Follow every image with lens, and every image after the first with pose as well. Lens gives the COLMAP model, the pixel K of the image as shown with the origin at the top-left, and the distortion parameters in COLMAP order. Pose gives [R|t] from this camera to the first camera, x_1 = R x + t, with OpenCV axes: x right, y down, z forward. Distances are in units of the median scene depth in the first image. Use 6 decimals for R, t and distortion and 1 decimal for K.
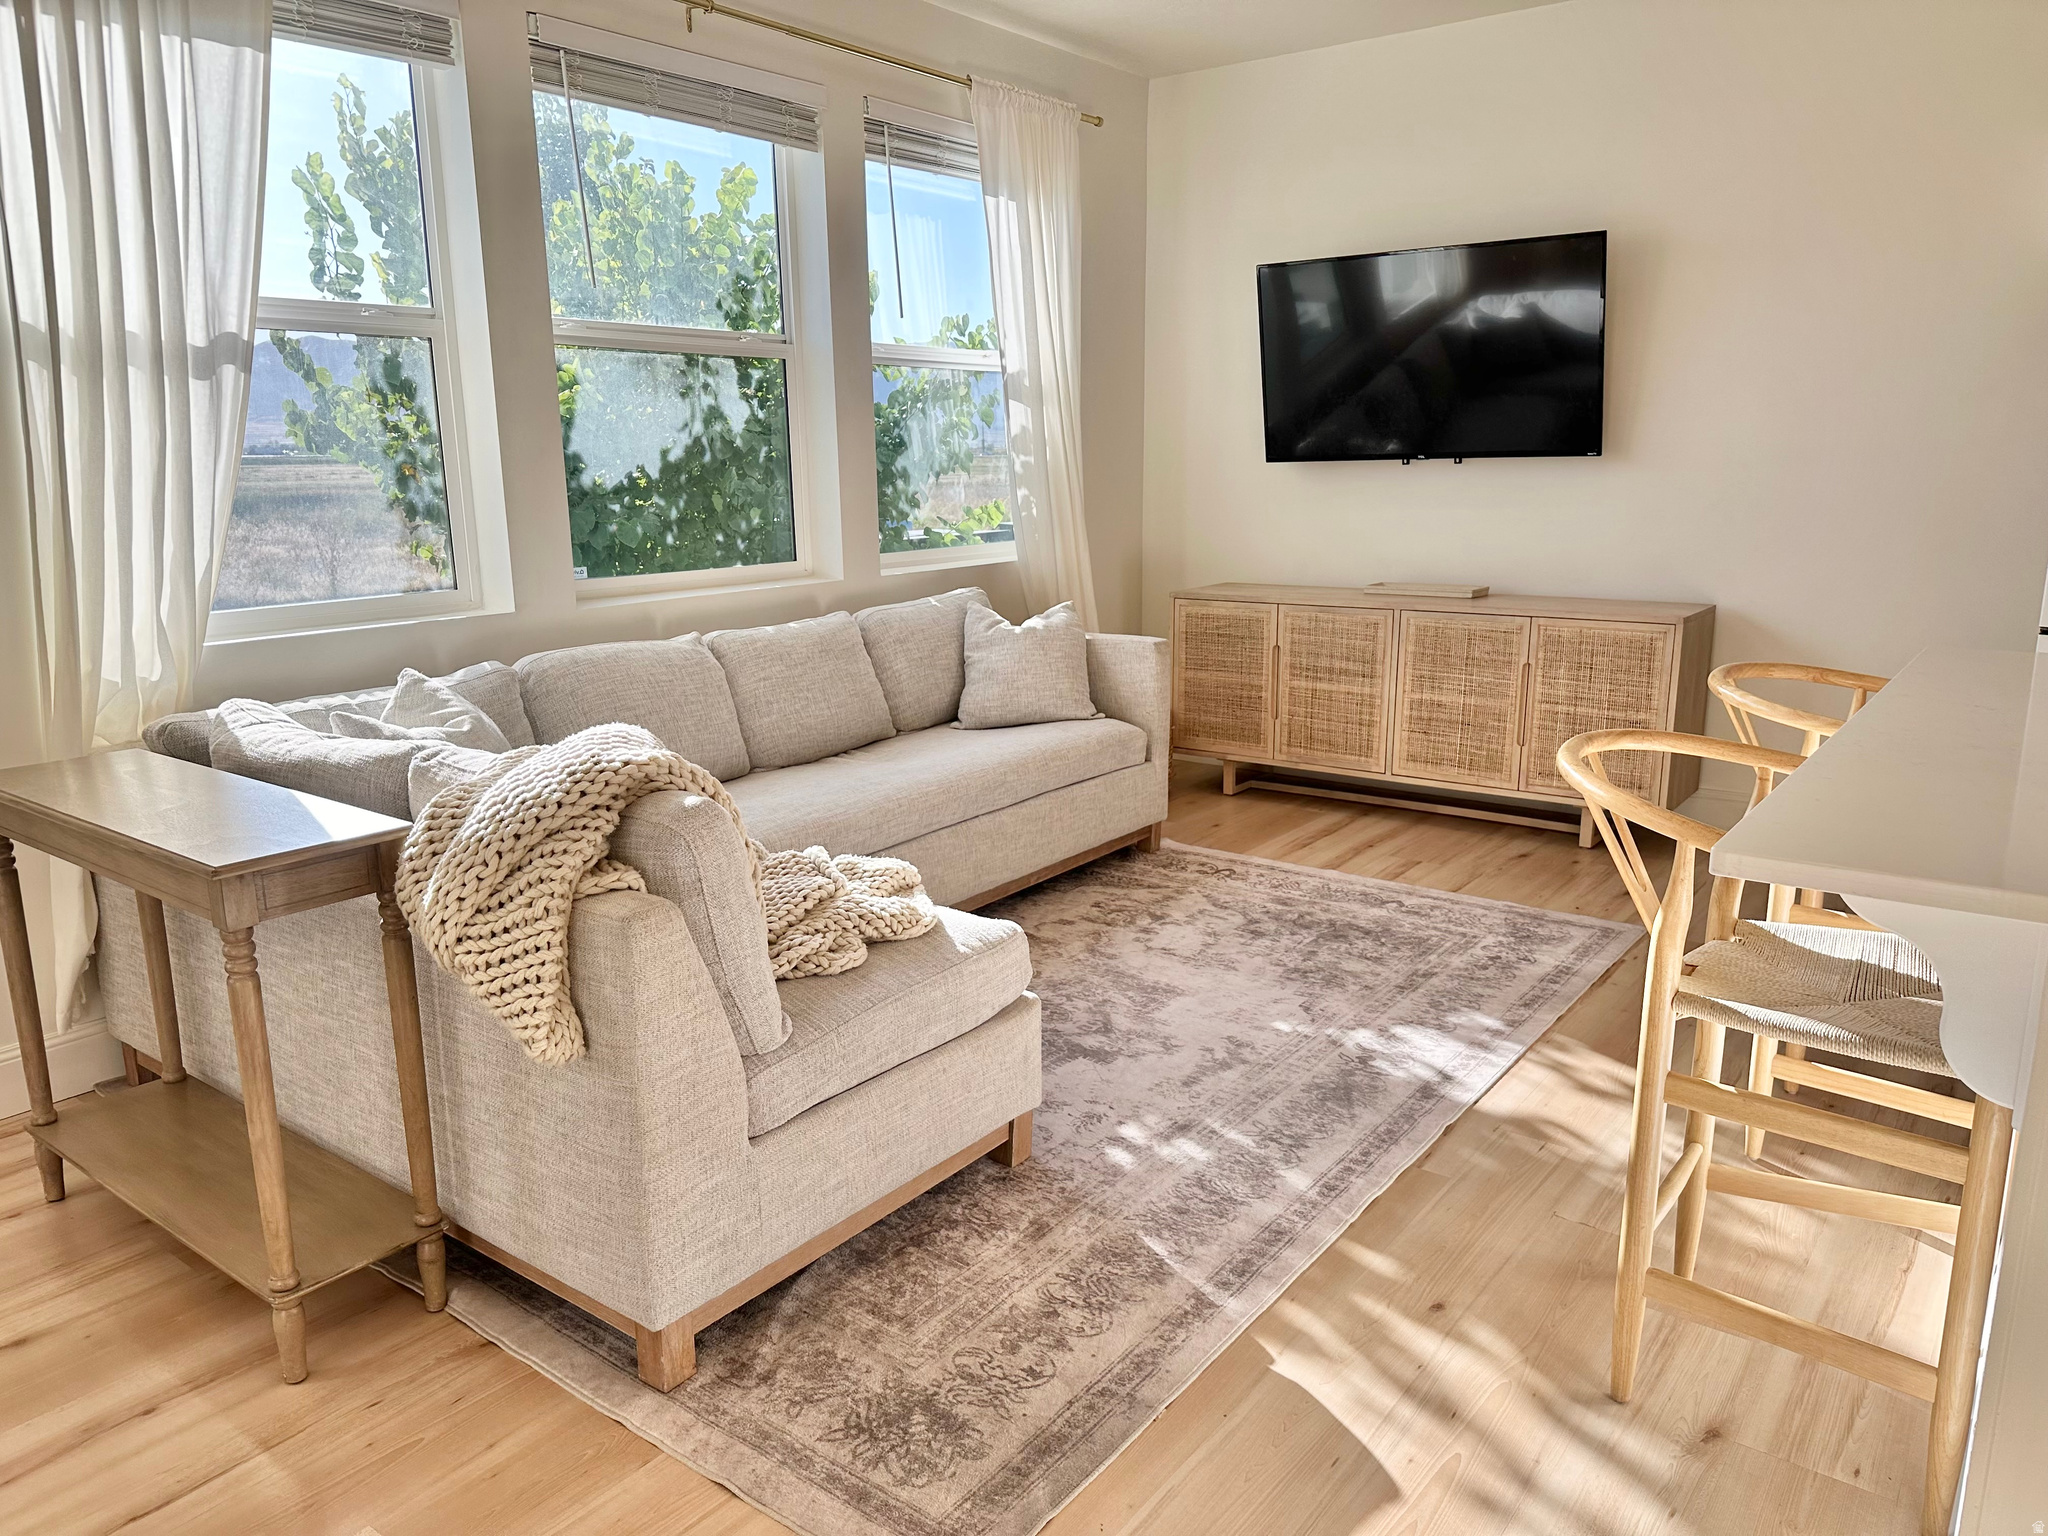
lens RADIAL K [[1423.6, 0, 1024.0], [0, 1423.6, 768.0], [0, 0, 1]] dist [0.154982, -0.239705]
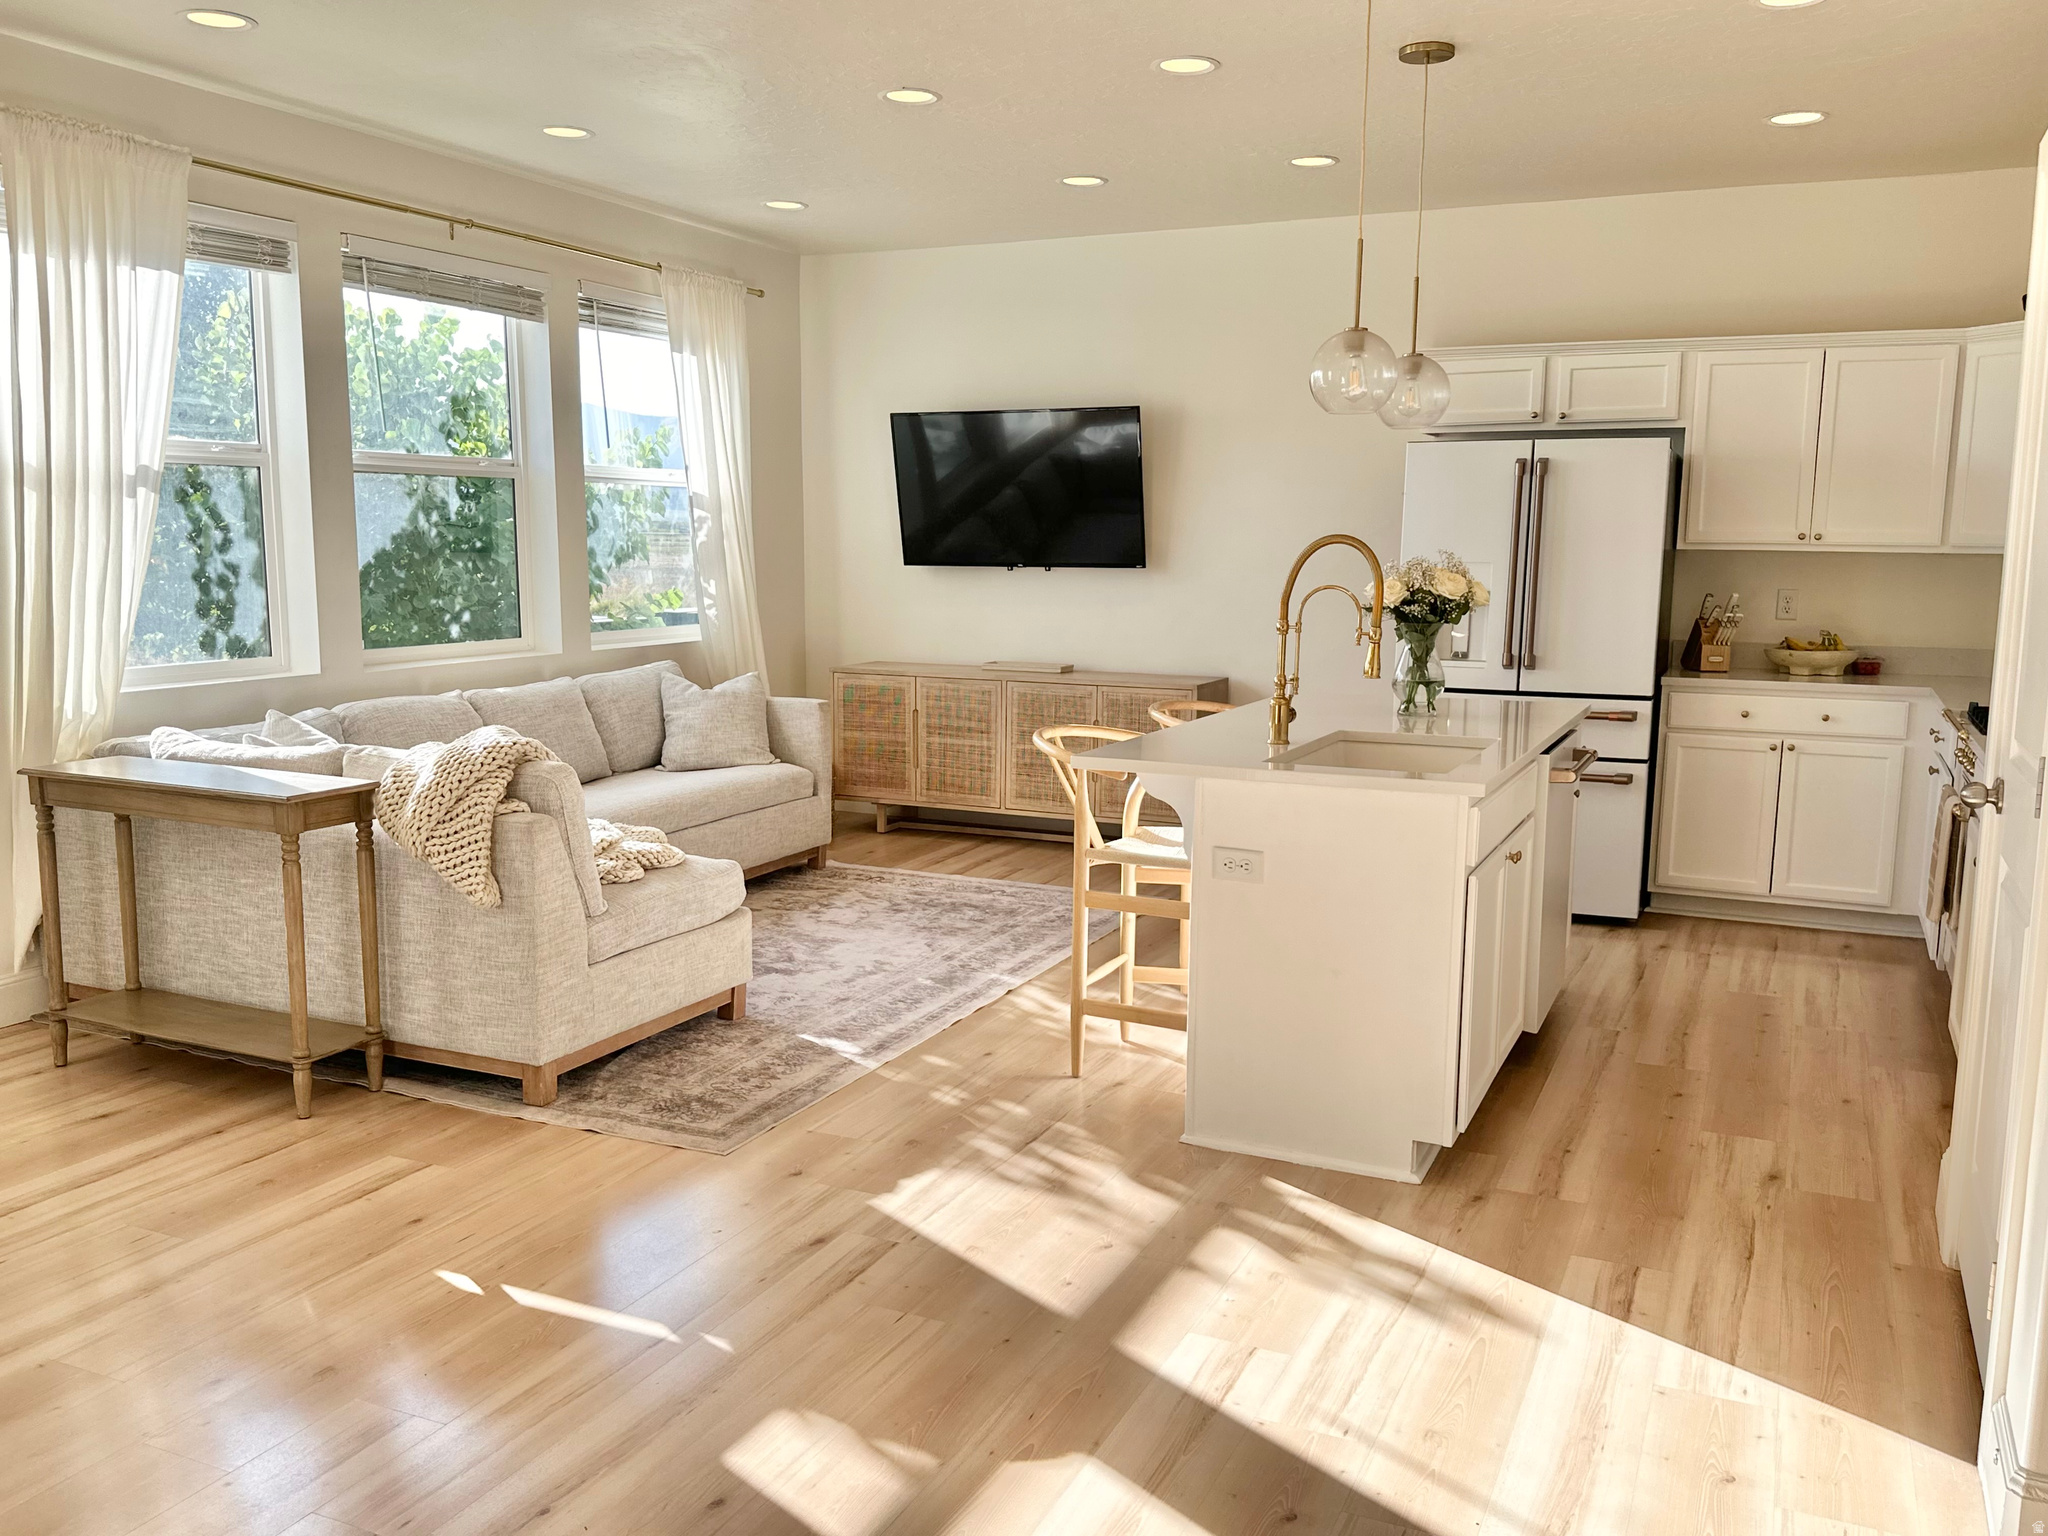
lens RADIAL K [[1674.5, 0, 1024.0], [0, 1674.5, 768.0], [0, 0, 1]] dist [0.183343, -0.374189]
pose [[0.976583, -0.009999, 0.214907, -0.061554], [0.026759, 0.996808, -0.075222, 0.102860], [-0.213469, 0.079212, 0.973733, -0.584961]]
